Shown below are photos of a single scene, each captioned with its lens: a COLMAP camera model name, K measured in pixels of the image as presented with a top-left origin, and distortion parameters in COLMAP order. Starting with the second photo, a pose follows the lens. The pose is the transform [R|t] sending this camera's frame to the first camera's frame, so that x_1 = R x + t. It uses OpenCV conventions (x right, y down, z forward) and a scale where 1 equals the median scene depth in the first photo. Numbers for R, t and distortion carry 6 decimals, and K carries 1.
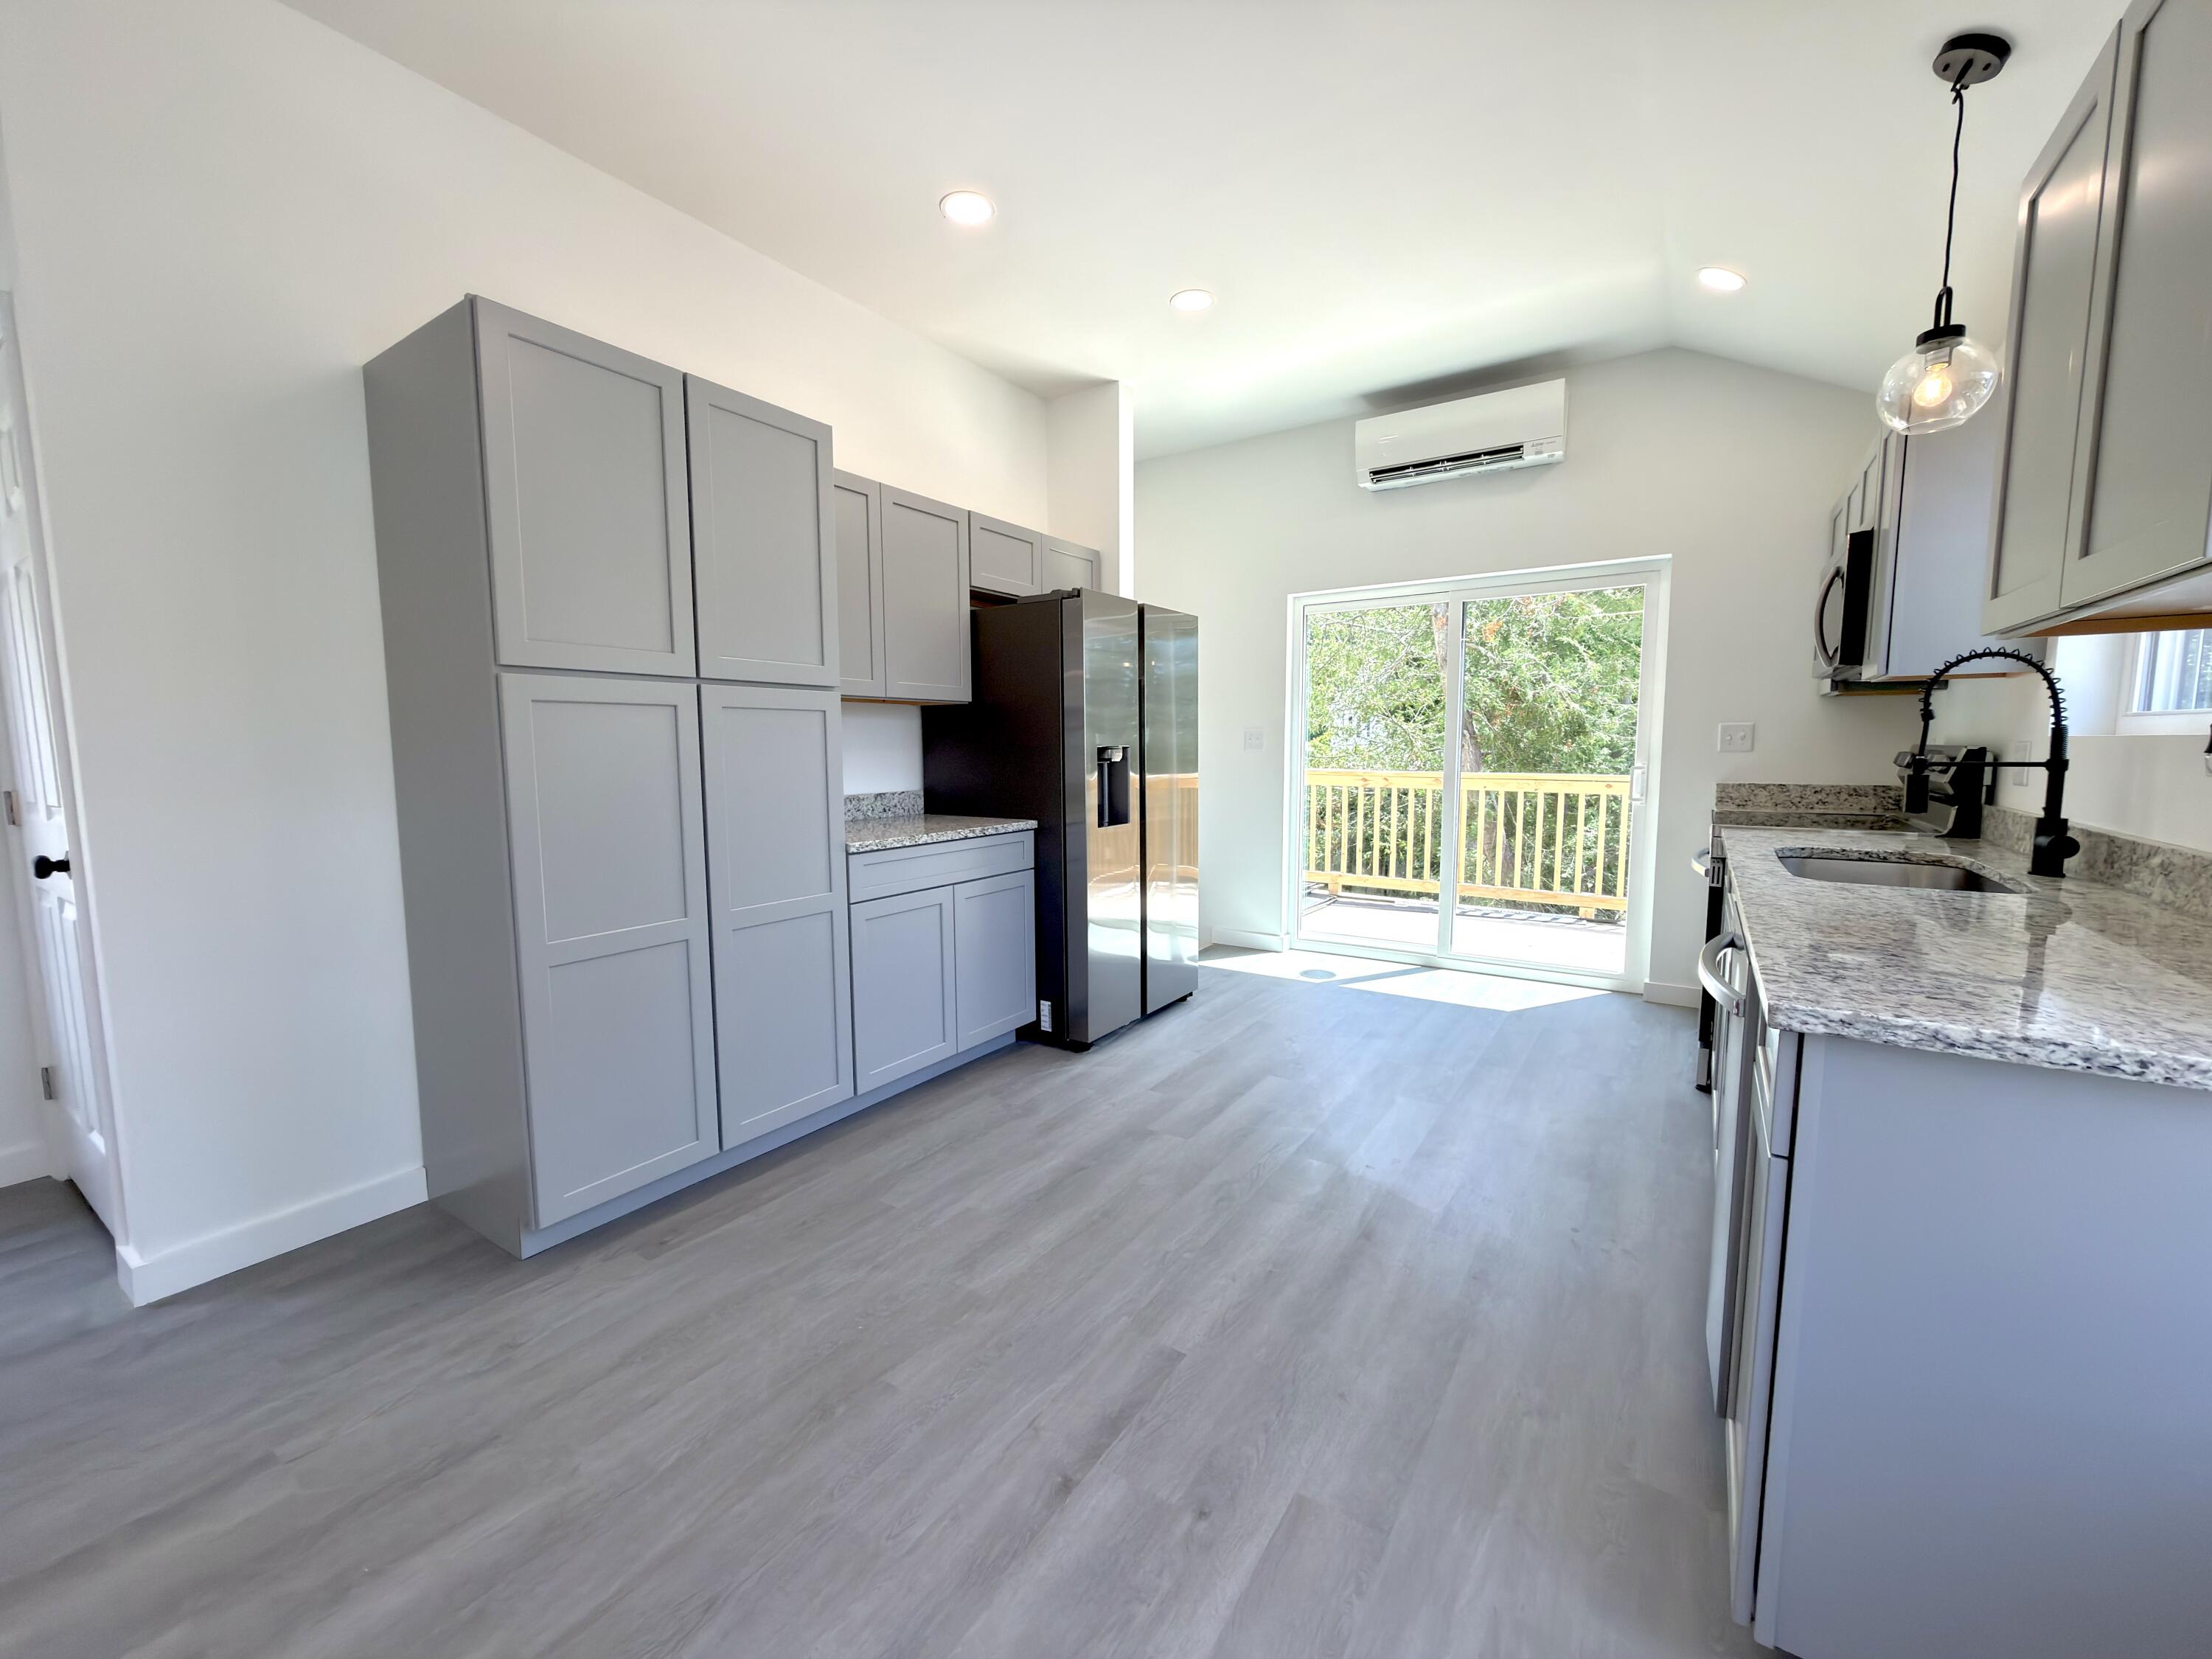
lens RADIAL K [[879.4, 0, 1109.6], [0, 879.4, 833.0], [0, 0, 1]] dist [0.000863, -0.000228]
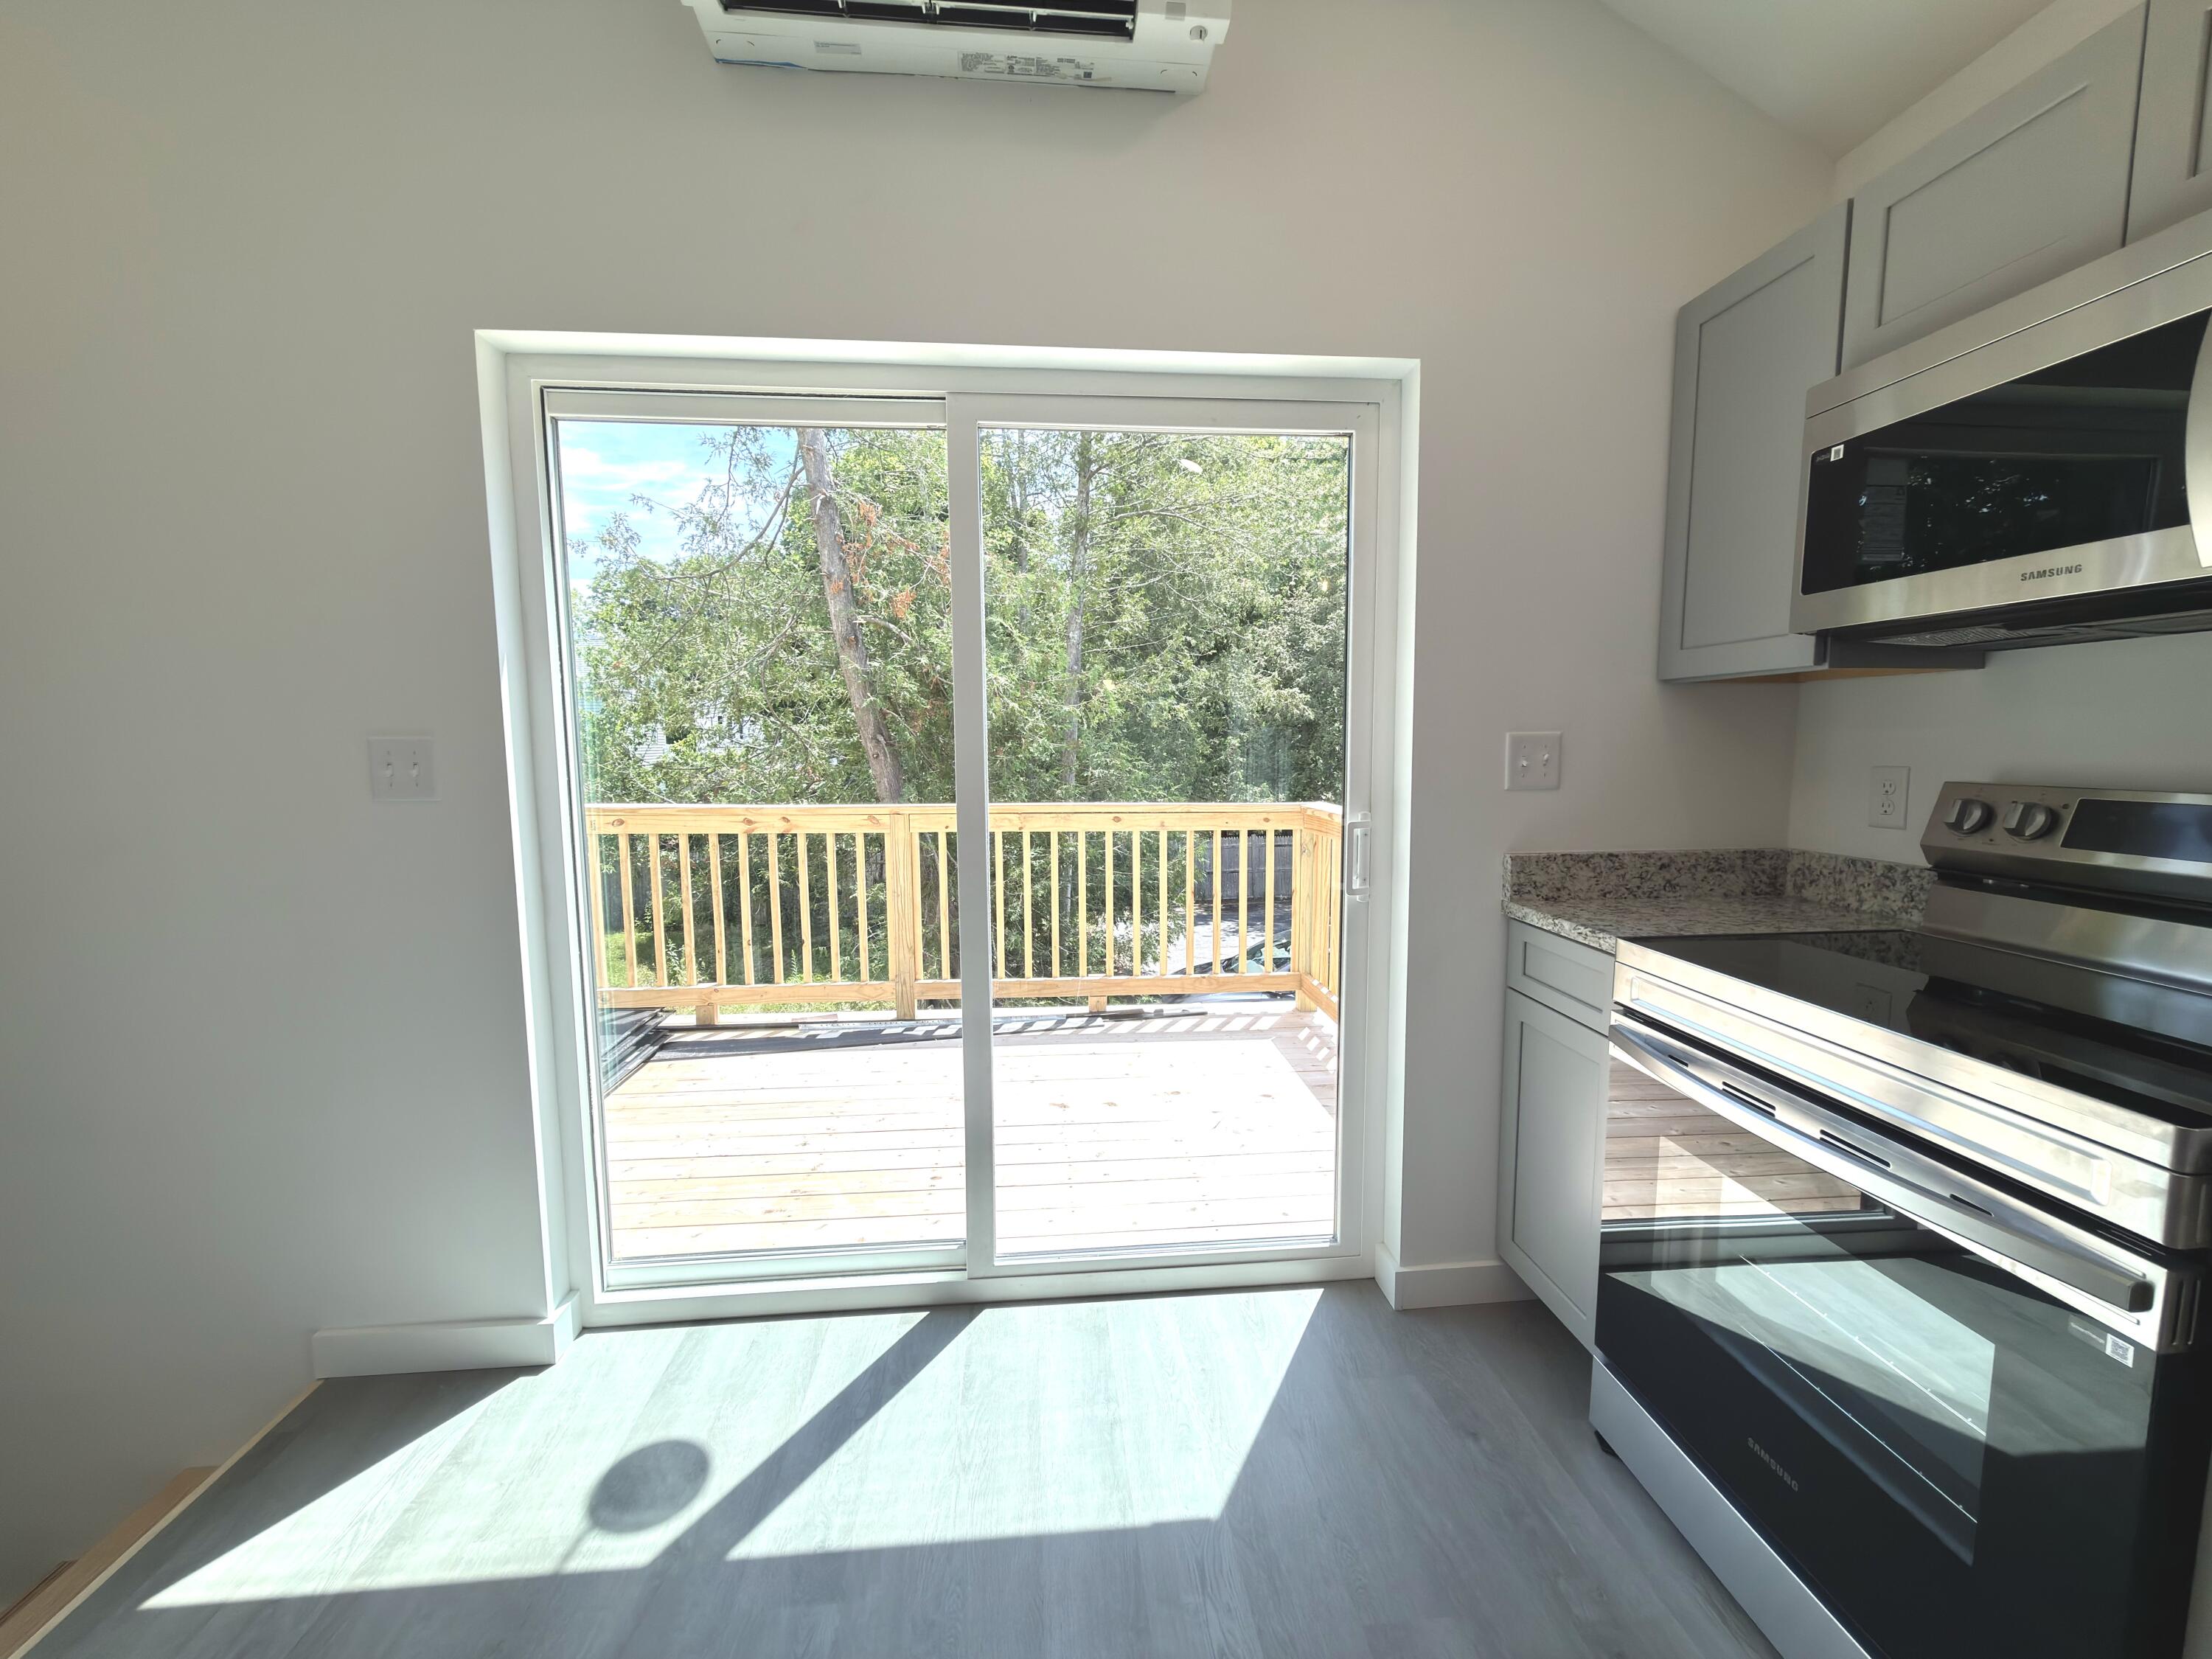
lens RADIAL K [[879.4, 0, 1101.6], [0, 879.4, 830.0], [0, 0, 1]] dist [0.000863, -0.000228]
pose [[0.782648, -0.061418, 0.619427, 0.267576], [0.064489, 0.997766, 0.017448, -0.116629], [-0.619115, 0.026291, 0.784860, 0.946785]]
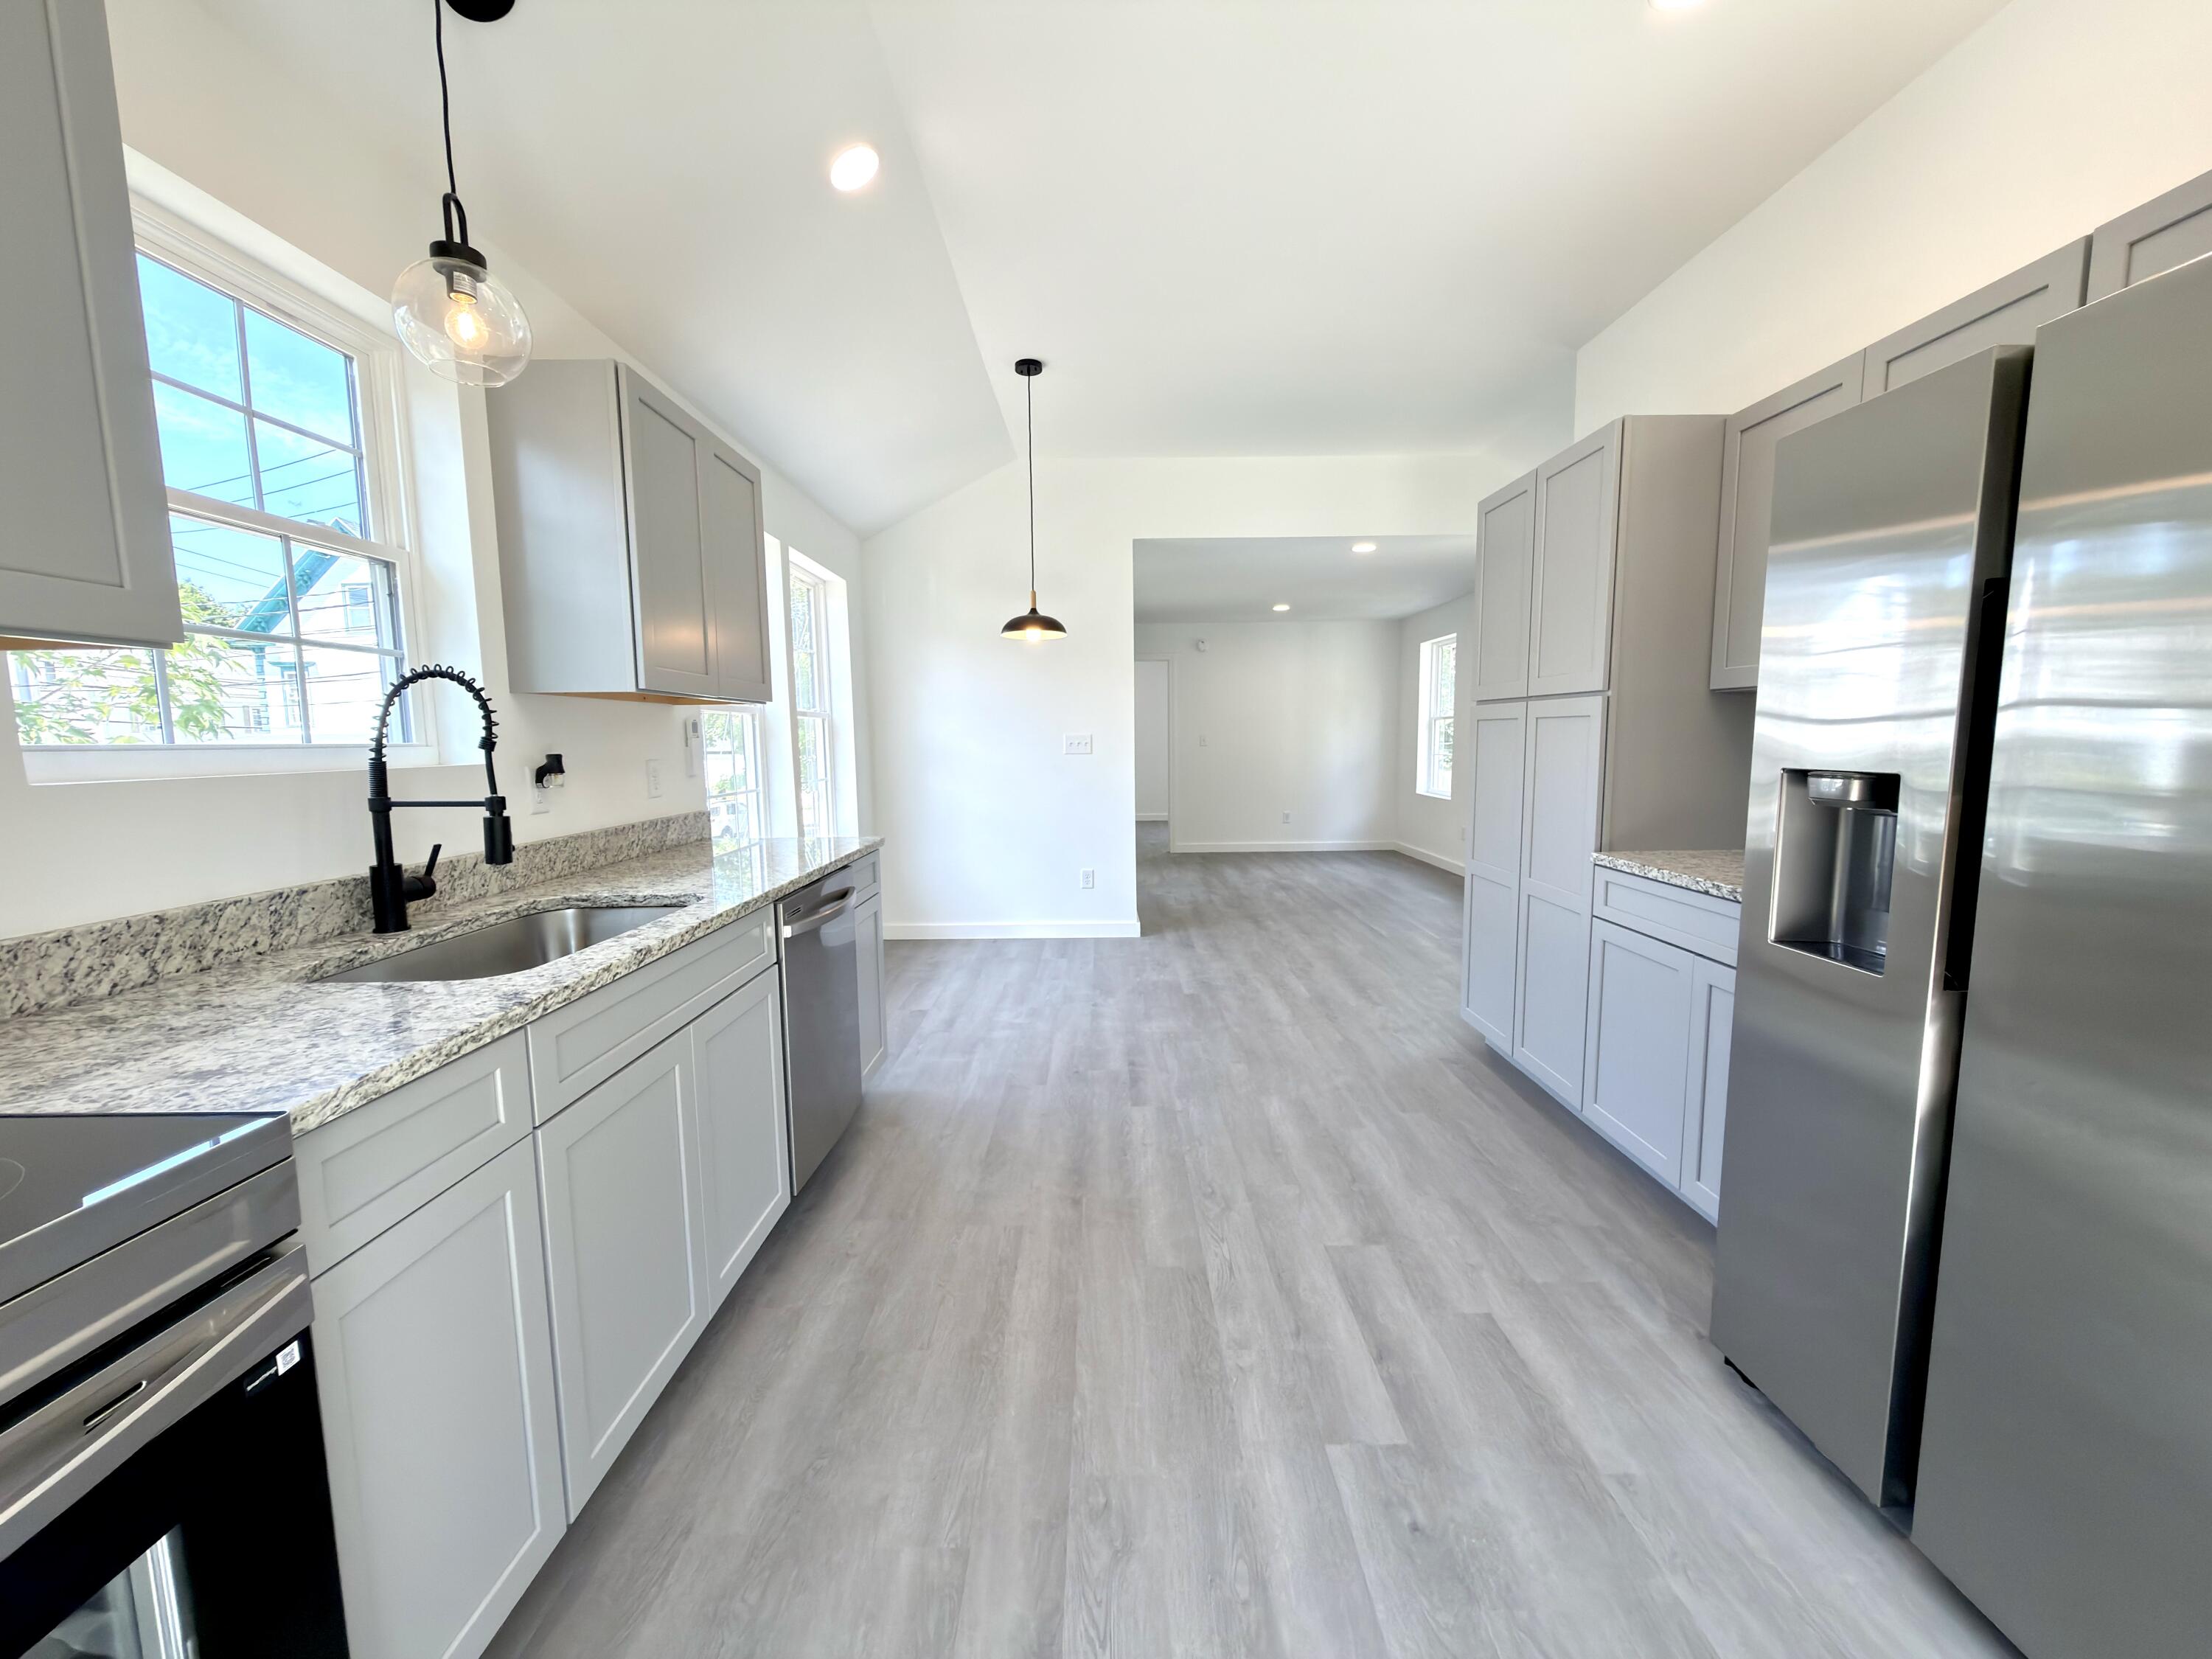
lens RADIAL K [[879.4, 0, 1103.8], [0, 879.4, 836.6], [0, 0, 1]] dist [0.000863, -0.000228]
pose [[-0.833185, 0.077811, -0.547492, 0.587266], [-0.041650, 0.978409, 0.202437, -0.154349], [0.551423, 0.191471, -0.811955, 1.288276]]
